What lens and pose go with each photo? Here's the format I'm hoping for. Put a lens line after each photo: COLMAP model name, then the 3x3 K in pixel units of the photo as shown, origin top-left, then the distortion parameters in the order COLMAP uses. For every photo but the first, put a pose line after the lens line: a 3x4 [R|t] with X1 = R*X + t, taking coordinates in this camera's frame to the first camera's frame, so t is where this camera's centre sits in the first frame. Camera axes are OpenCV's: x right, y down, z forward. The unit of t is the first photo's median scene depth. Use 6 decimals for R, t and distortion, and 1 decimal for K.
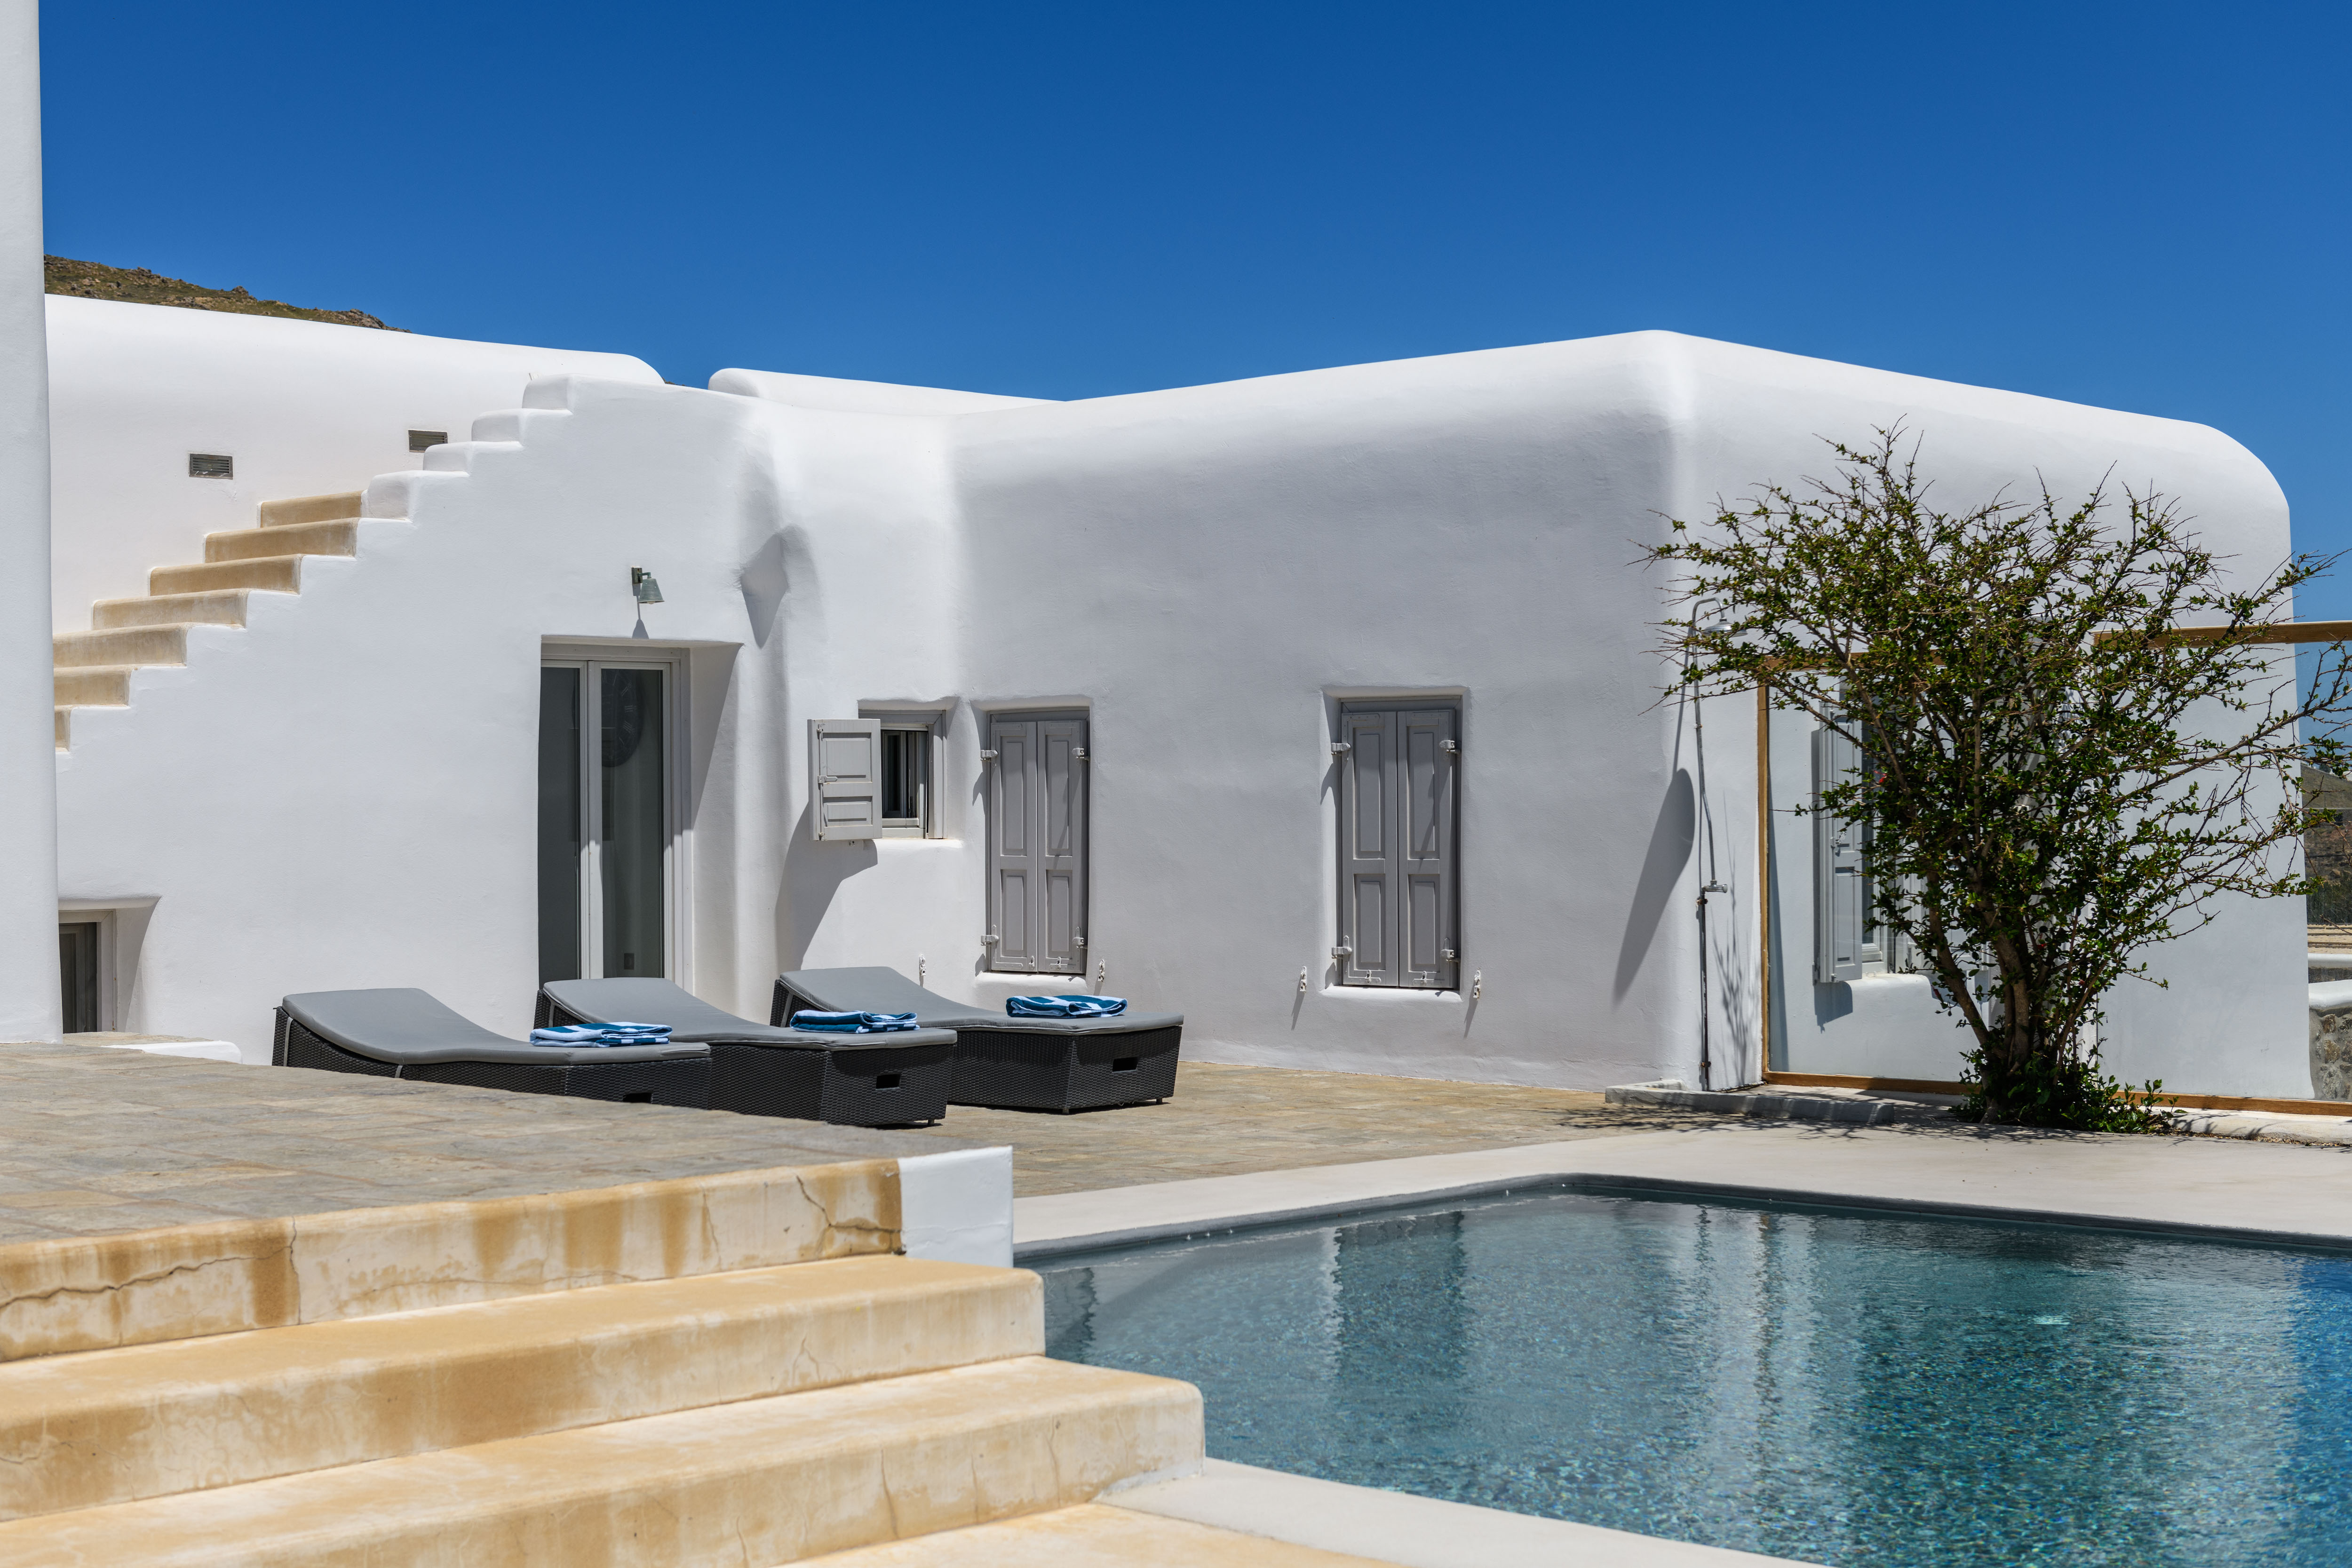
lens RADIAL K [[3356.3, 0, 1176.0], [0, 3356.3, 784.0], [0, 0, 1]] dist [-0.017073, -0.040774]
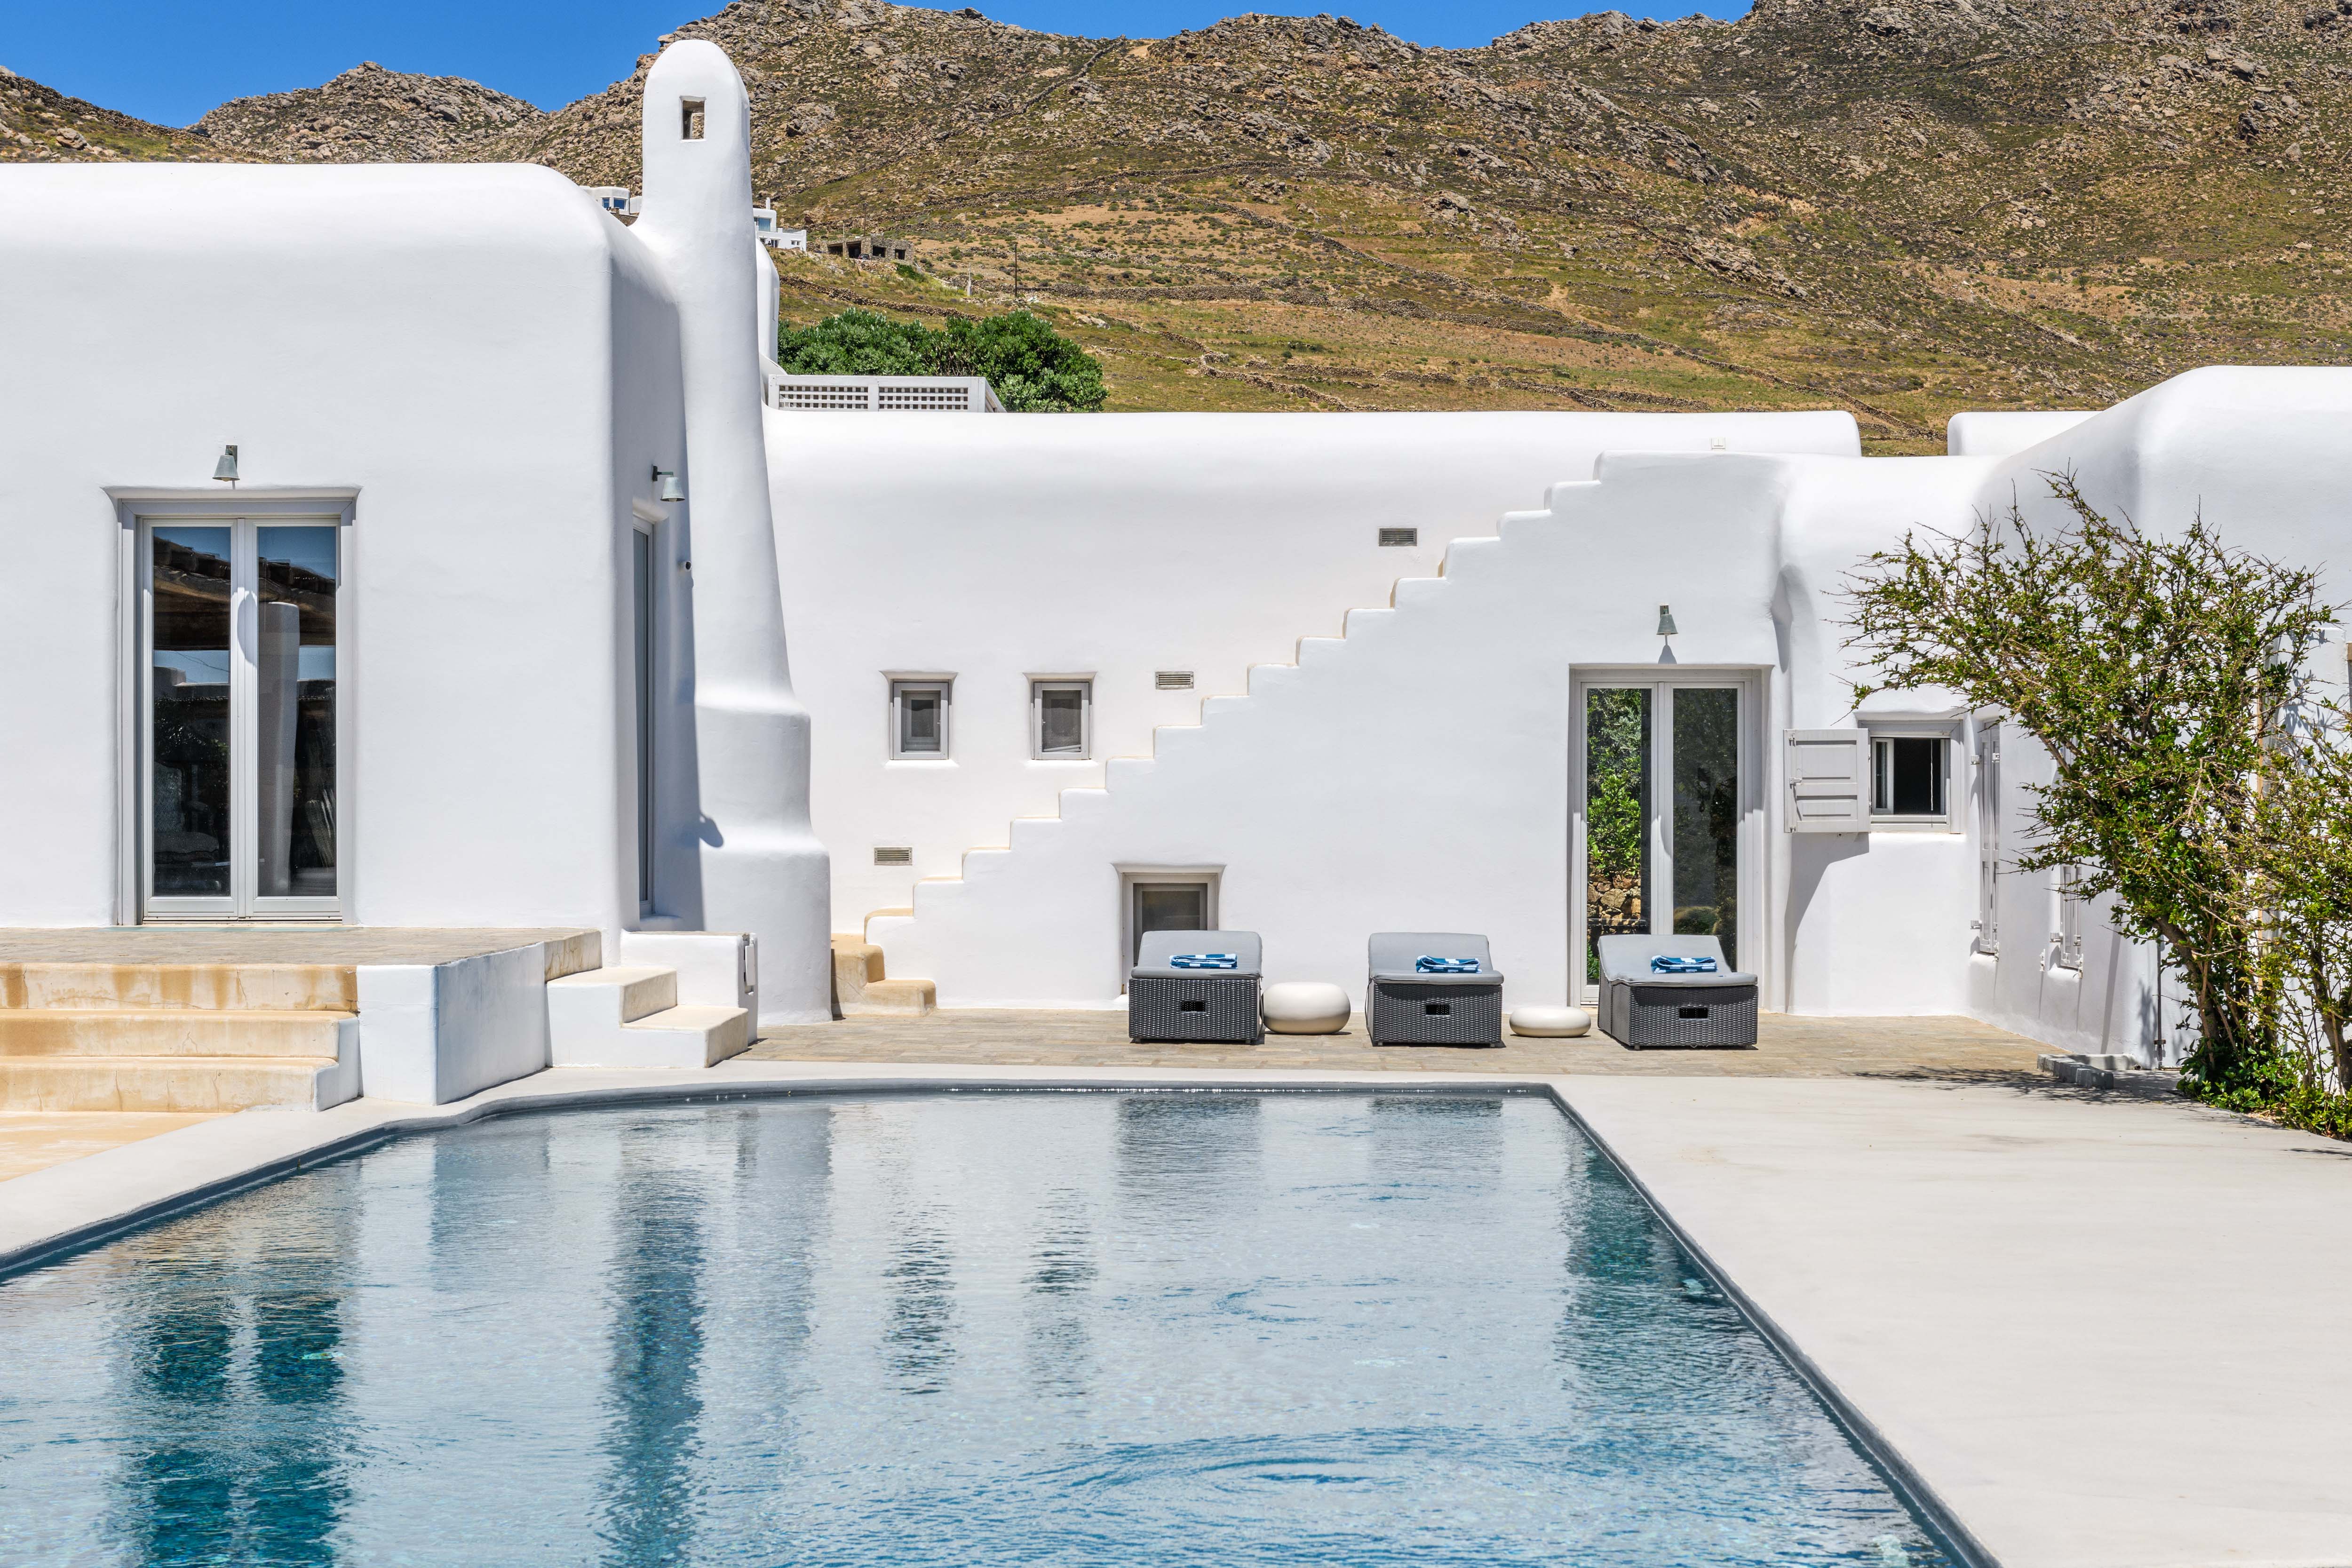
lens RADIAL K [[3882.4, 0, 1176.0], [0, 3882.4, 784.0], [0, 0, 1]] dist [0.028901, 0.005403]
pose [[0.683469, 0.004239, -0.729967, 0.888808], [-0.004438, 0.999989, 0.001652, -0.001495], [0.729966, 0.002110, 0.683480, -0.107812]]
